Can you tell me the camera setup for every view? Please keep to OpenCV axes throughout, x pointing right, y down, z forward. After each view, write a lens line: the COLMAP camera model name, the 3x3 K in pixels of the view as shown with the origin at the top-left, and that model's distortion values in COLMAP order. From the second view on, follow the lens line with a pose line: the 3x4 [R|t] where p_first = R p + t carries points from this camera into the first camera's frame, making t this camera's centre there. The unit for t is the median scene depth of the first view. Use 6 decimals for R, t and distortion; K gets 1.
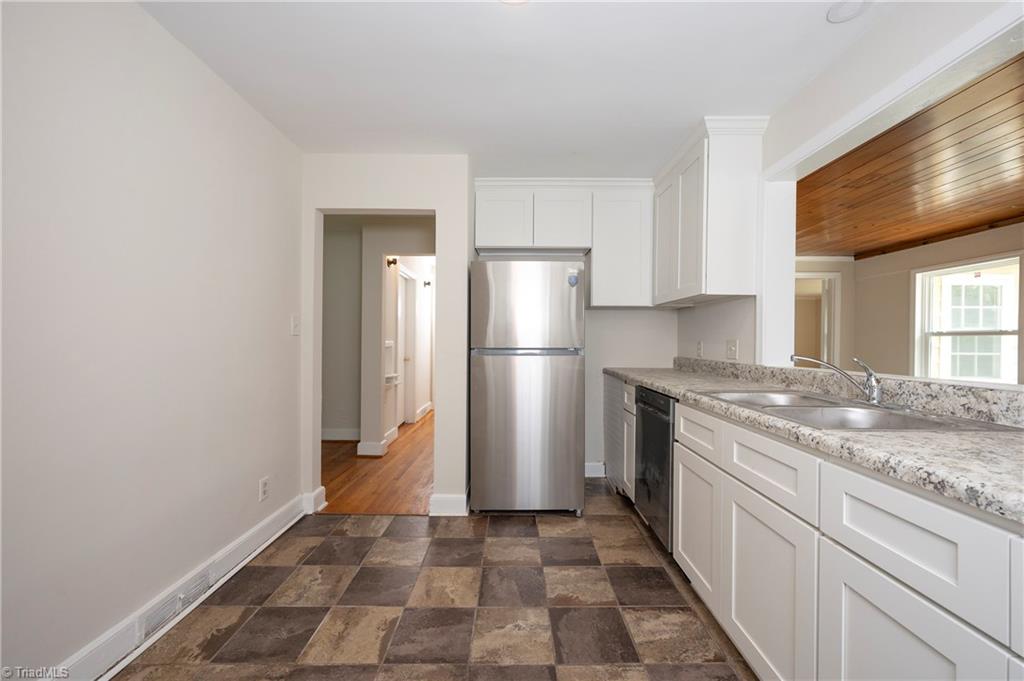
lens RADIAL K [[408.6, 0, 506.3], [0, 408.6, 349.8], [0, 0, 1]] dist [-0.002712, 0.000253]
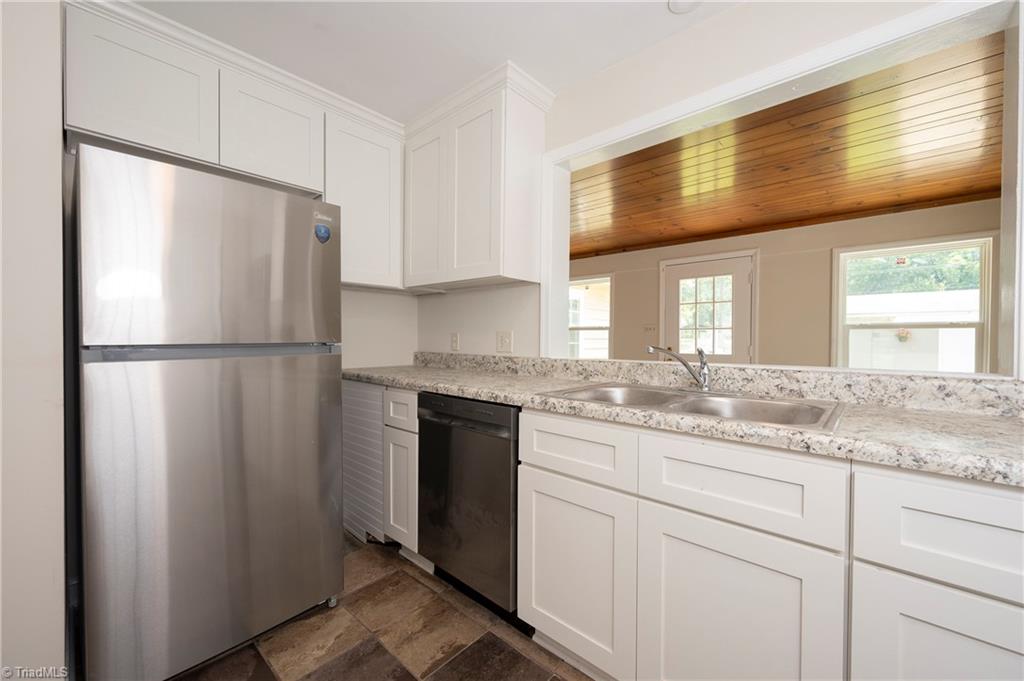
lens RADIAL K [[408.6, 0, 530.1], [0, 408.6, 346.2], [0, 0, 1]] dist [-0.002712, 0.000253]
pose [[0.648478, -0.017882, 0.761023, -0.136684], [0.014439, 0.999833, 0.011190, -0.000382], [-0.761096, 0.003732, 0.648628, 0.477205]]
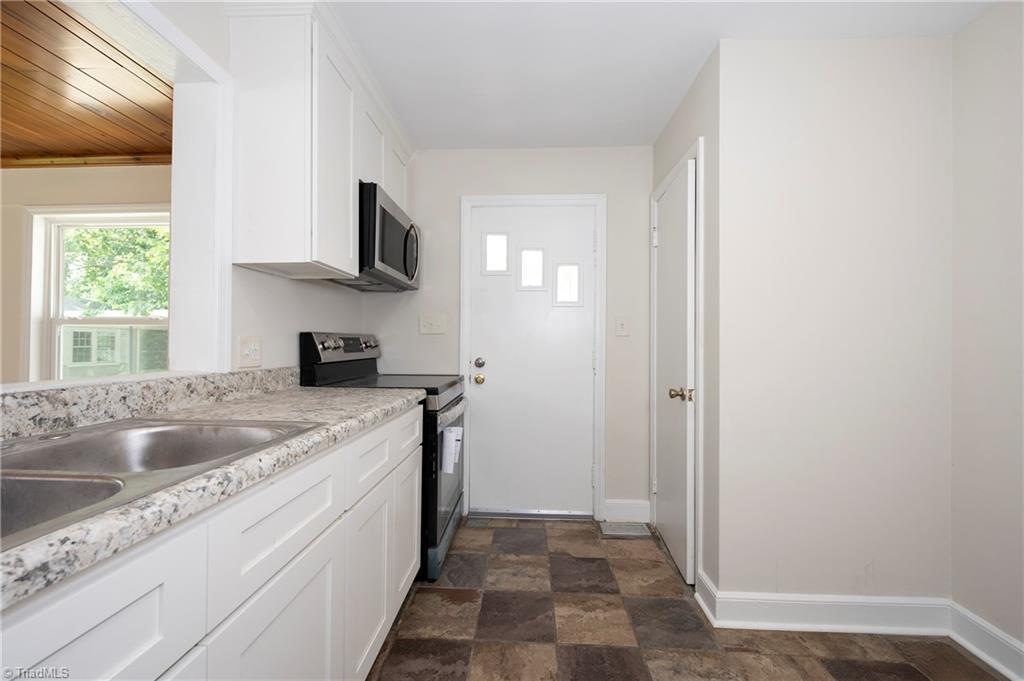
lens RADIAL K [[408.6, 0, 500.8], [0, 408.6, 331.2], [0, 0, 1]] dist [-0.002712, 0.000253]
pose [[-0.998548, -0.017473, 0.050961, 0.153766], [-0.017902, 0.999808, -0.007973, -0.017402], [-0.050812, -0.008874, -0.998669, 1.032829]]
